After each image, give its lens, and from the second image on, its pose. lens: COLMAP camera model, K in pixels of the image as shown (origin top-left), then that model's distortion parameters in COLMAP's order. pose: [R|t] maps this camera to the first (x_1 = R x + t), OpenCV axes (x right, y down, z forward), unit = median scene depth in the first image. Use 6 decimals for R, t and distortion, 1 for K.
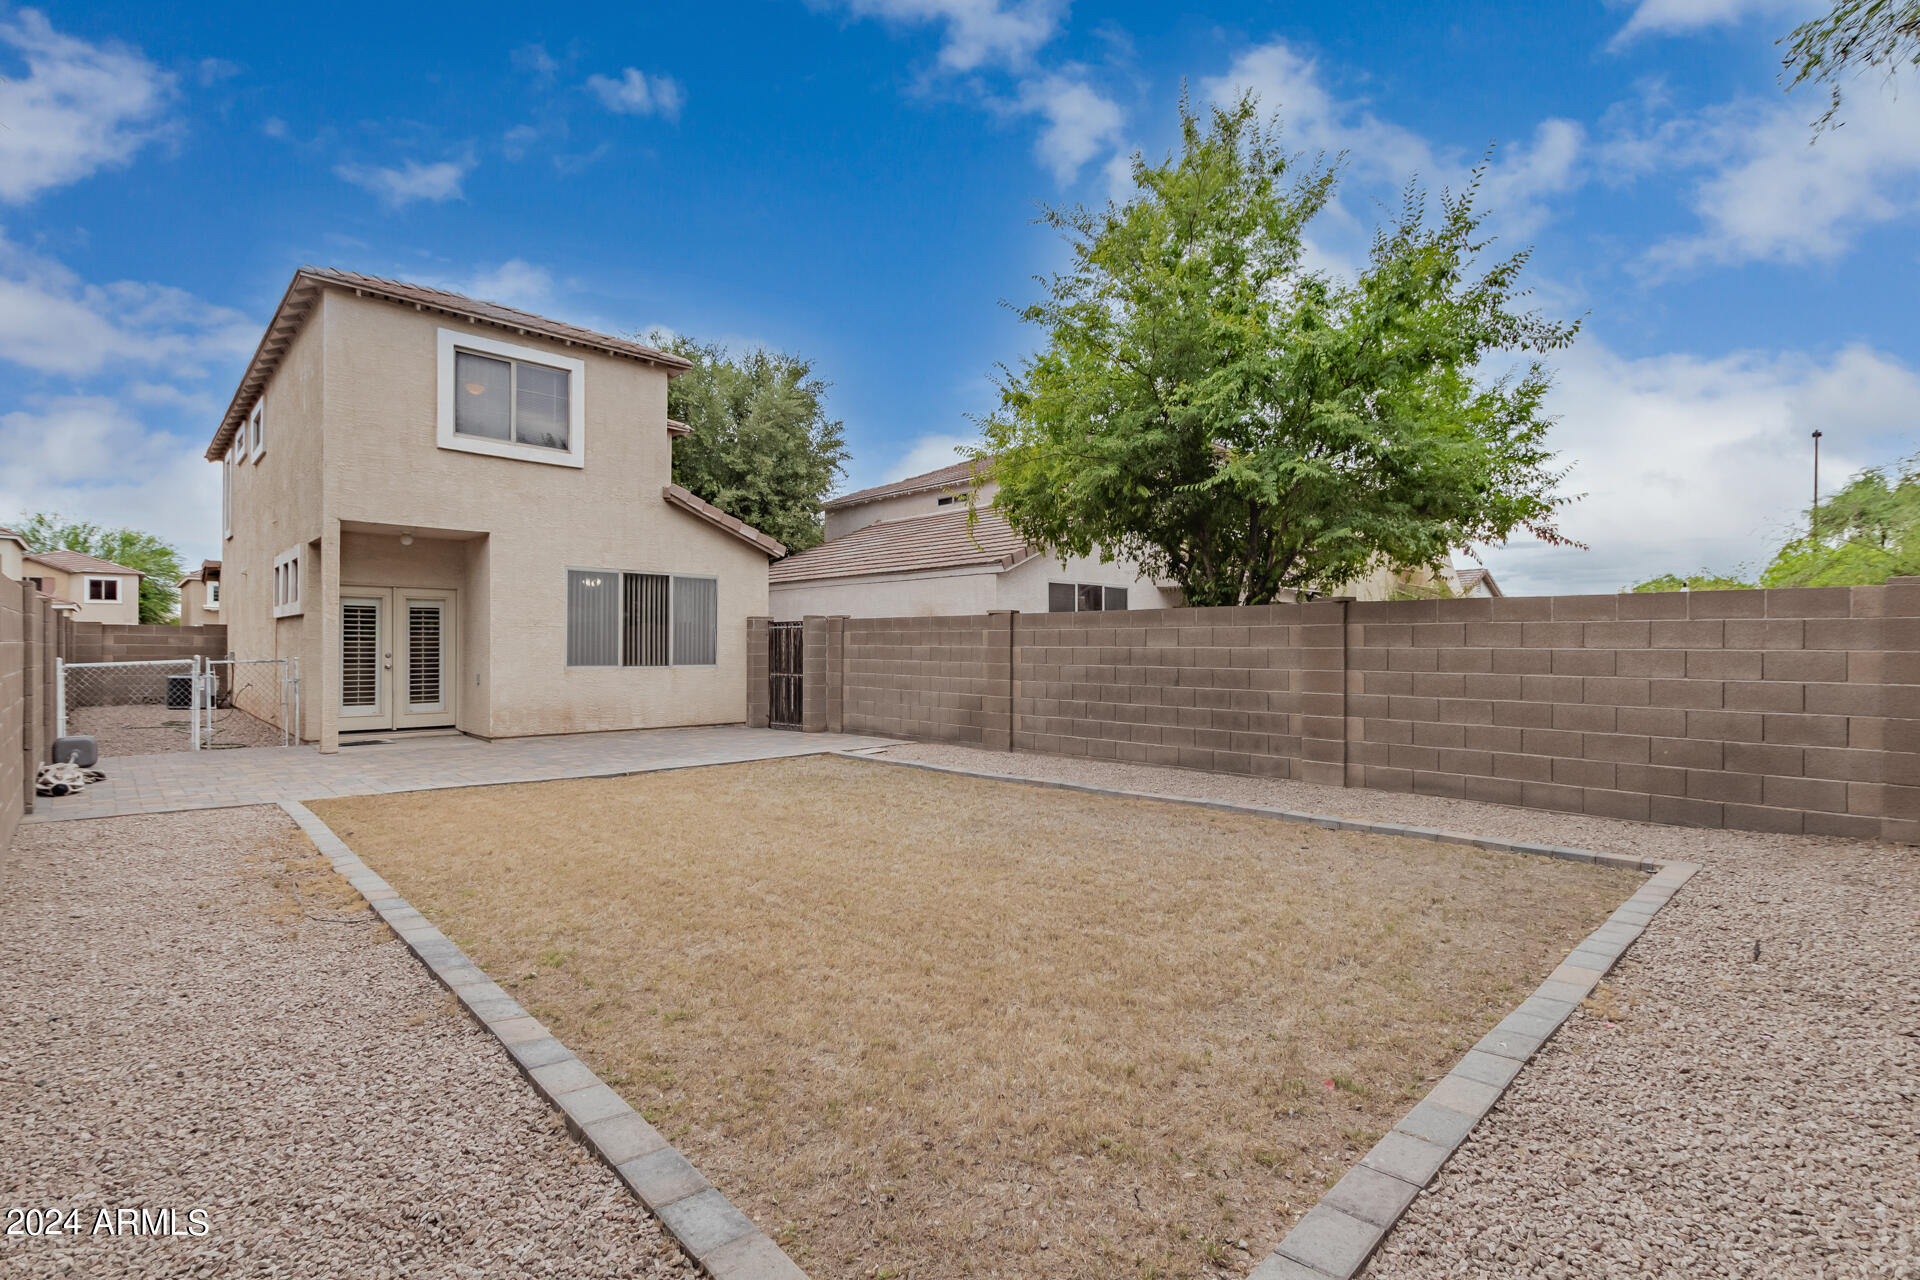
lens RADIAL K [[875.3, 0, 959.2], [0, 875.3, 638.6], [0, 0, 1]] dist [0.007056, -0.003874]
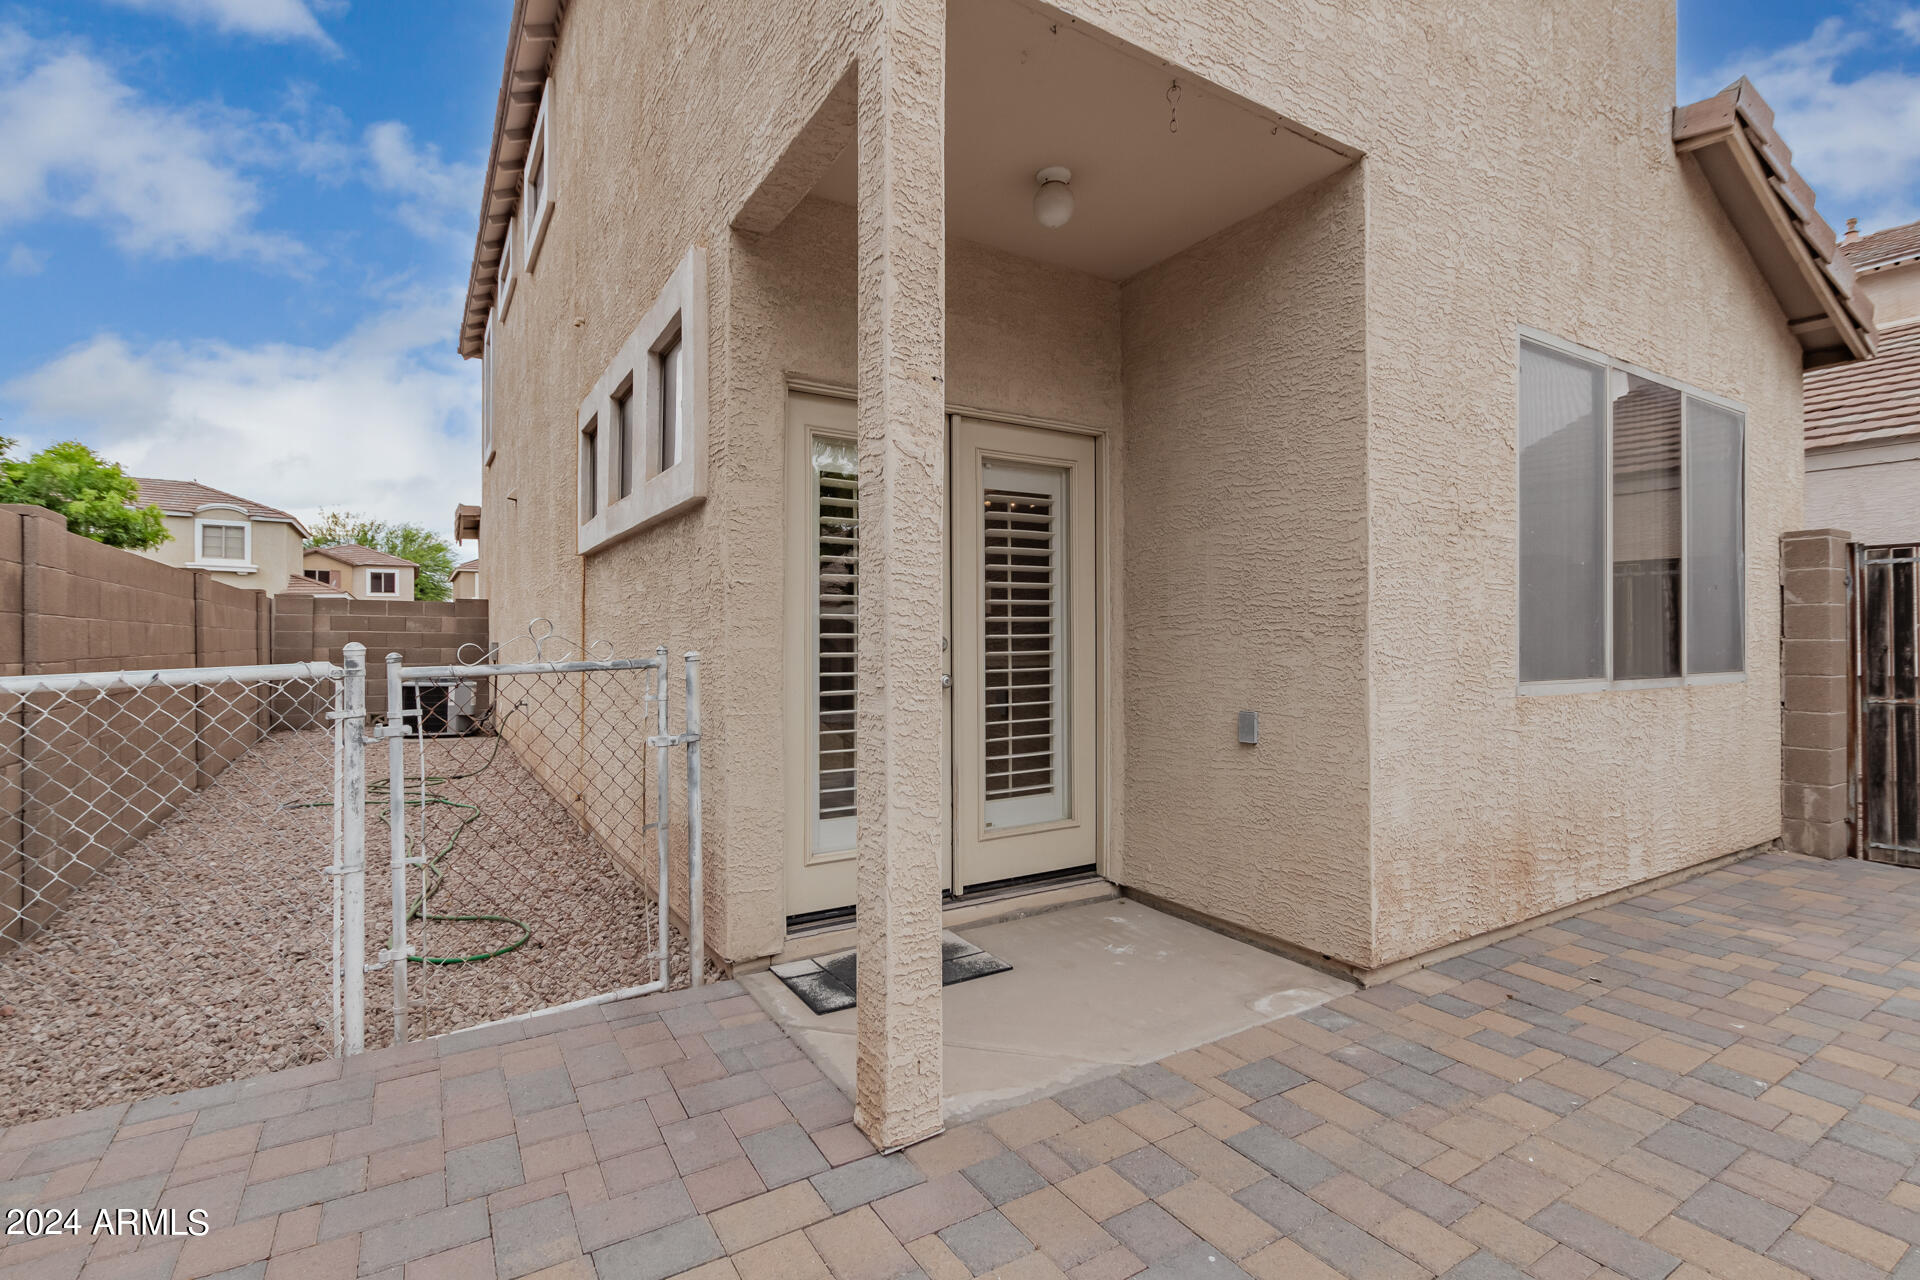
lens RADIAL K [[875.3, 0, 953.8], [0, 875.3, 634.8], [0, 0, 1]] dist [0.007056, -0.003874]
pose [[0.977415, -0.005064, -0.211270, -0.573200], [0.005694, 0.999981, 0.002373, 0.014948], [0.211254, -0.003522, 0.977425, 0.697131]]
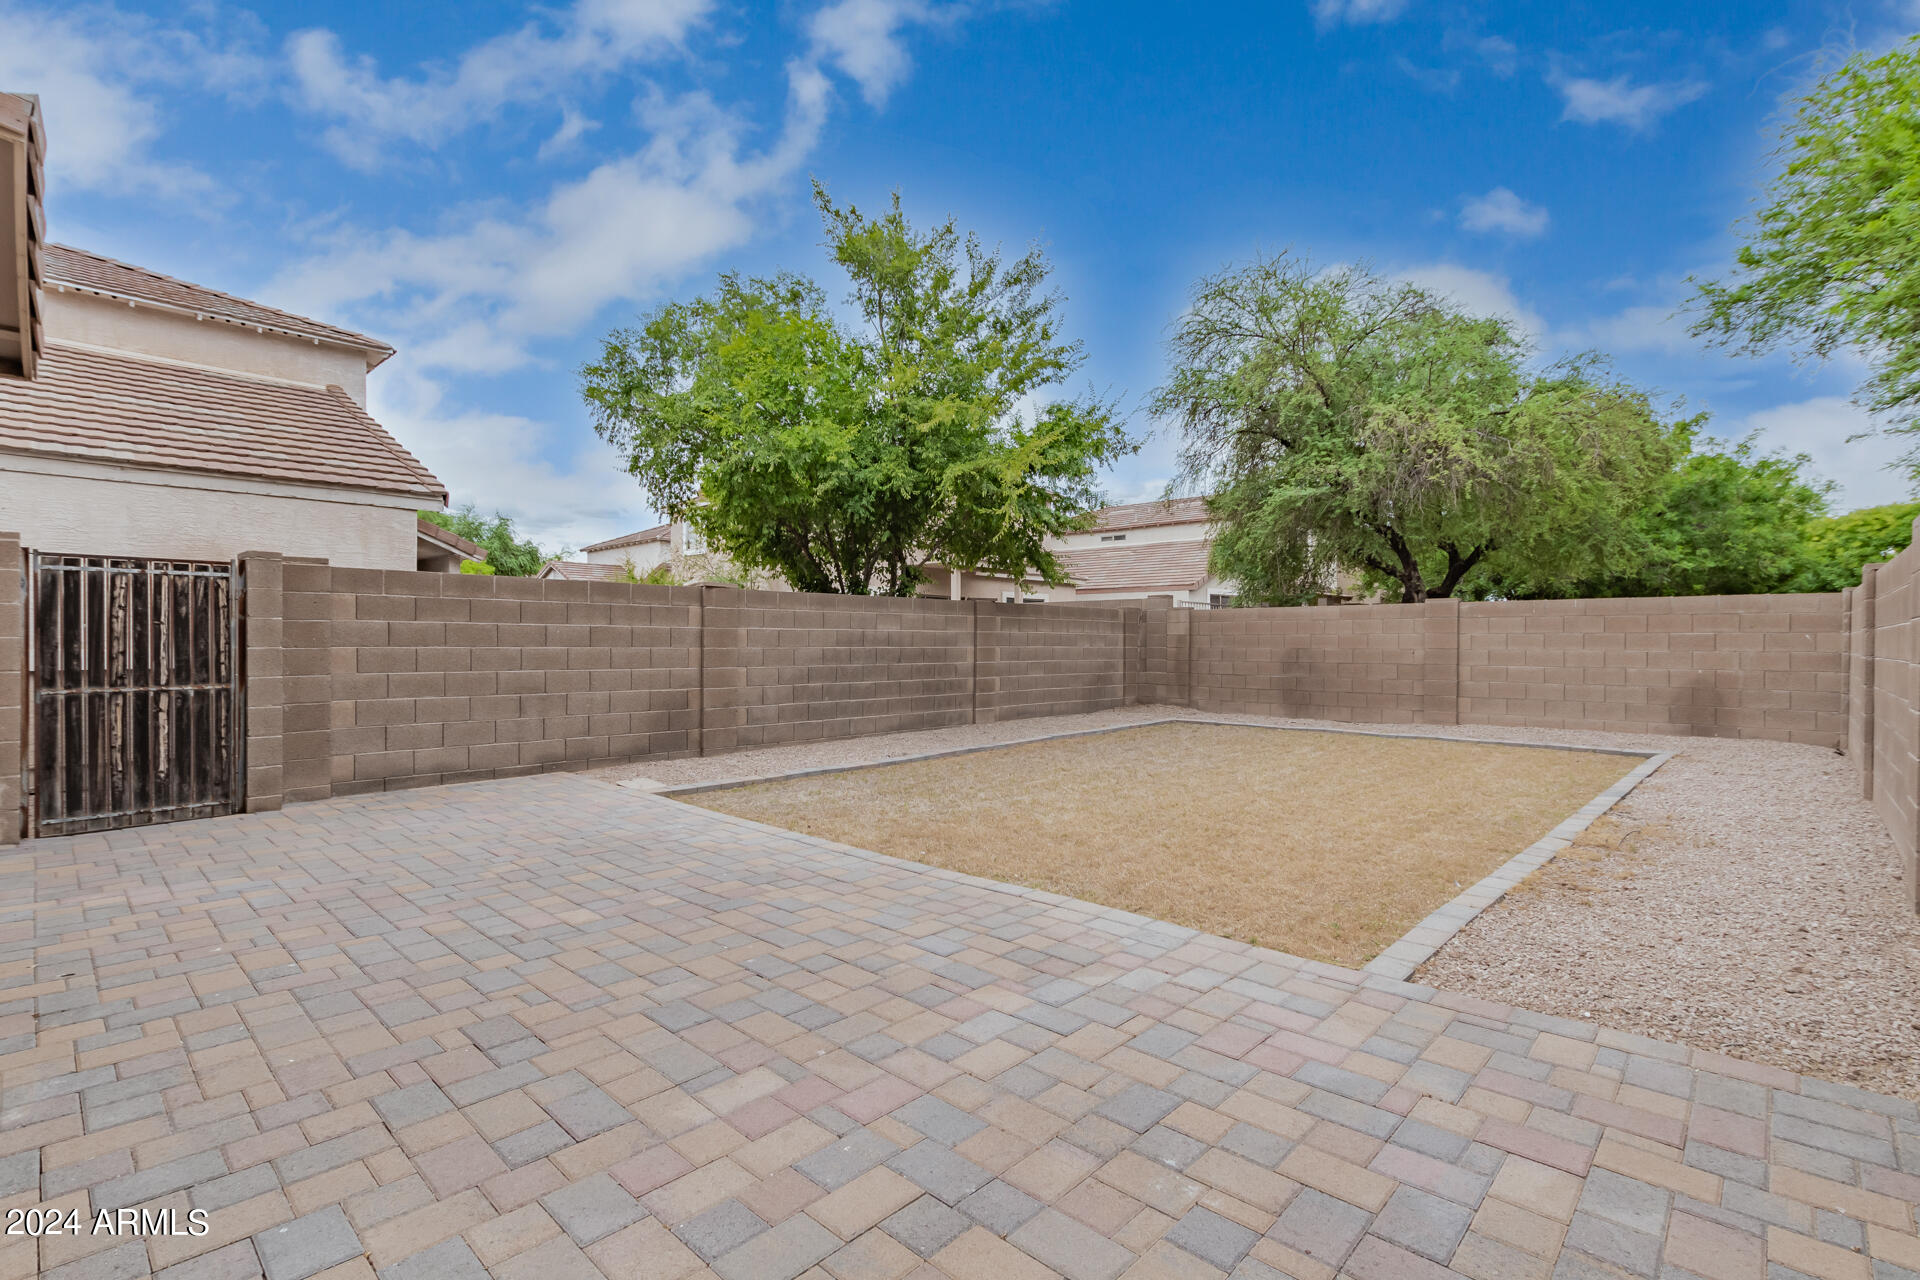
lens RADIAL K [[875.3, 0, 951.5], [0, 875.3, 643.2], [0, 0, 1]] dist [0.007056, -0.003874]
pose [[-0.035032, -0.006443, 0.999365, -0.709794], [-0.013392, 0.999892, 0.005977, 0.014696], [-0.999296, -0.013174, -0.035114, 0.736411]]
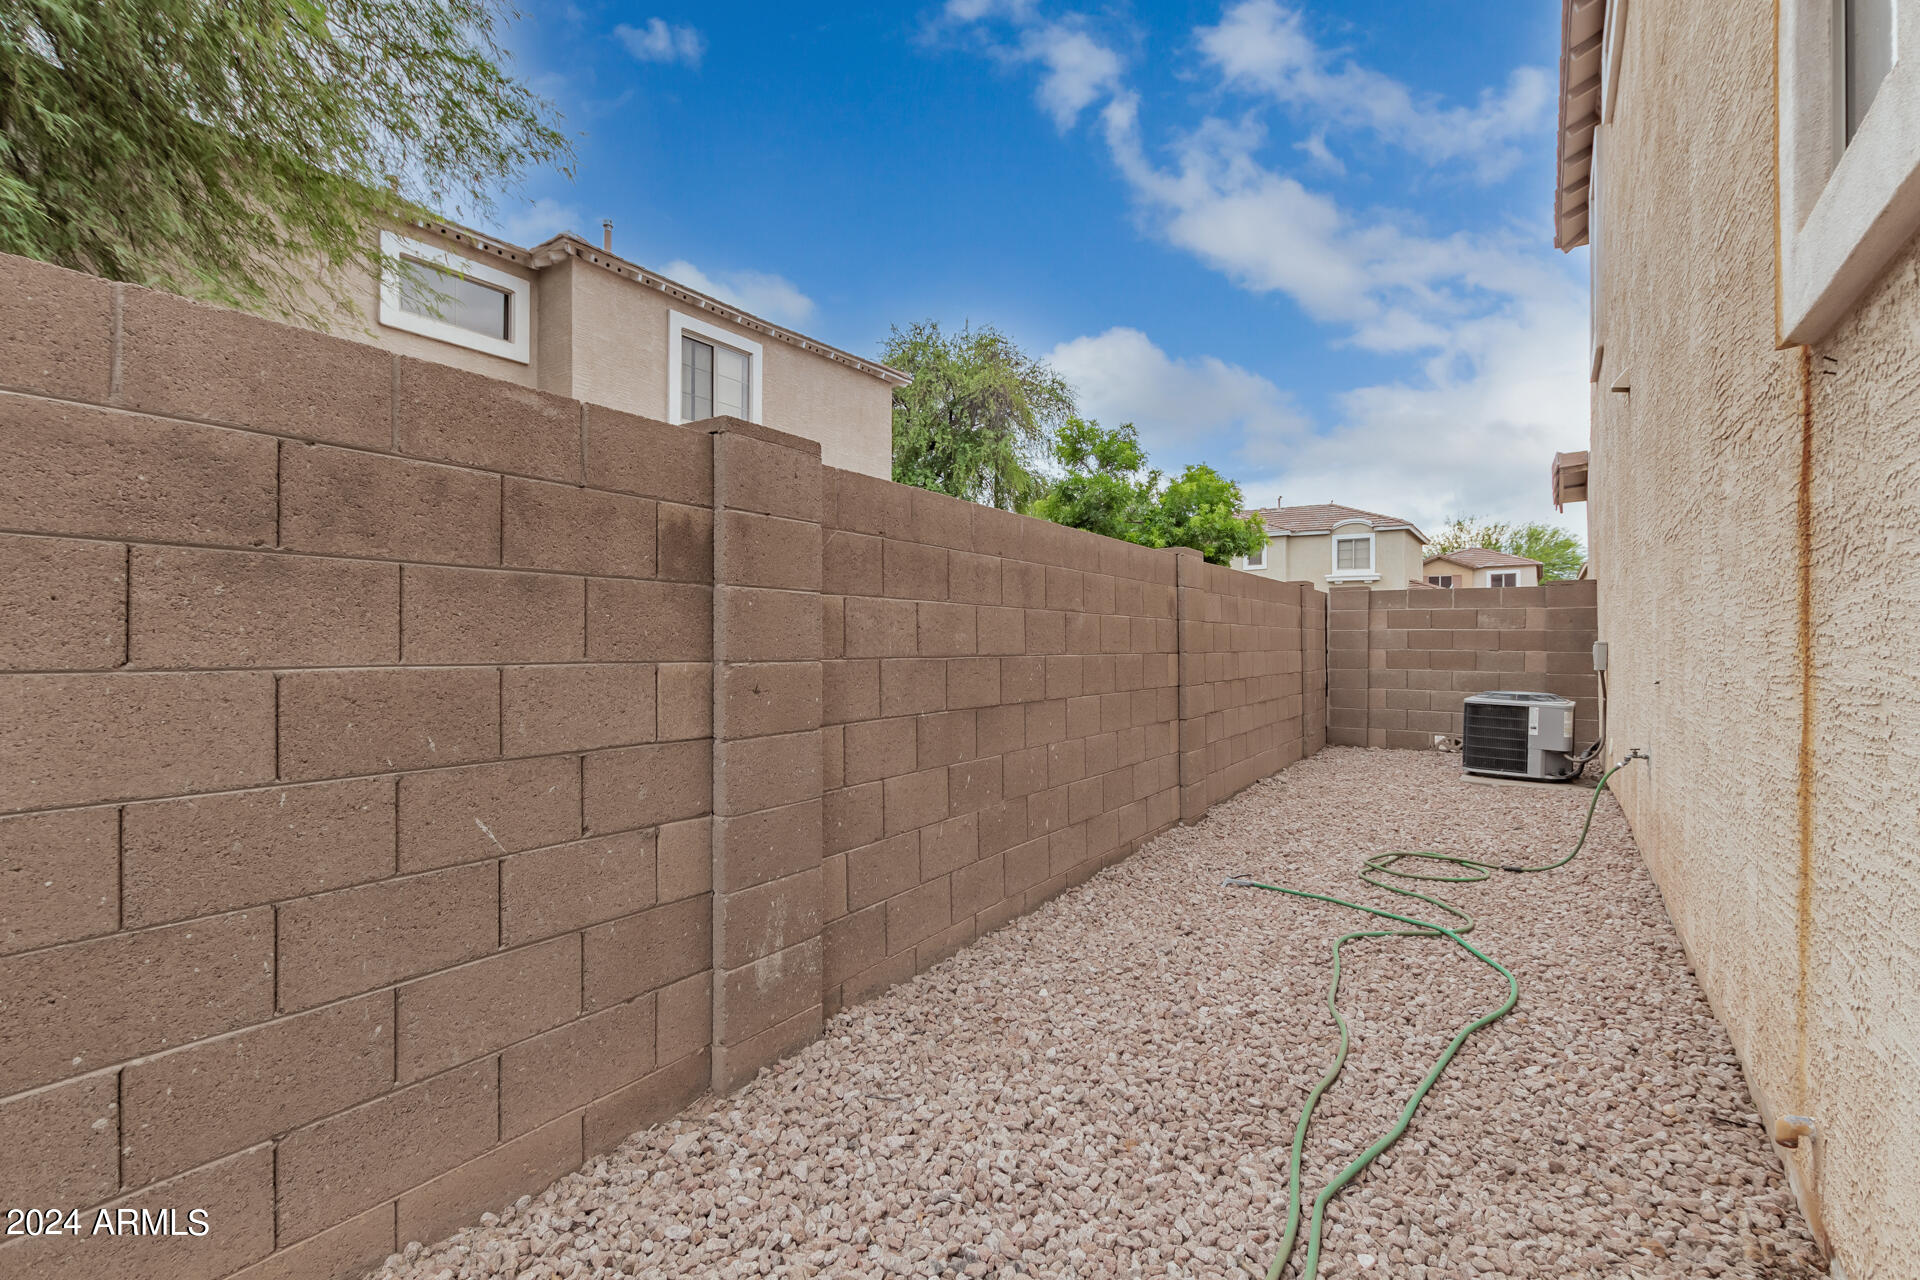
lens RADIAL K [[875.3, 0, 967.4], [0, 875.3, 643.1], [0, 0, 1]] dist [0.007056, -0.003874]
pose [[0.219179, -0.007116, -0.975659, -0.746145], [0.010411, 0.999934, -0.004954, 0.020986], [0.975629, -0.009072, 0.219239, 0.934930]]
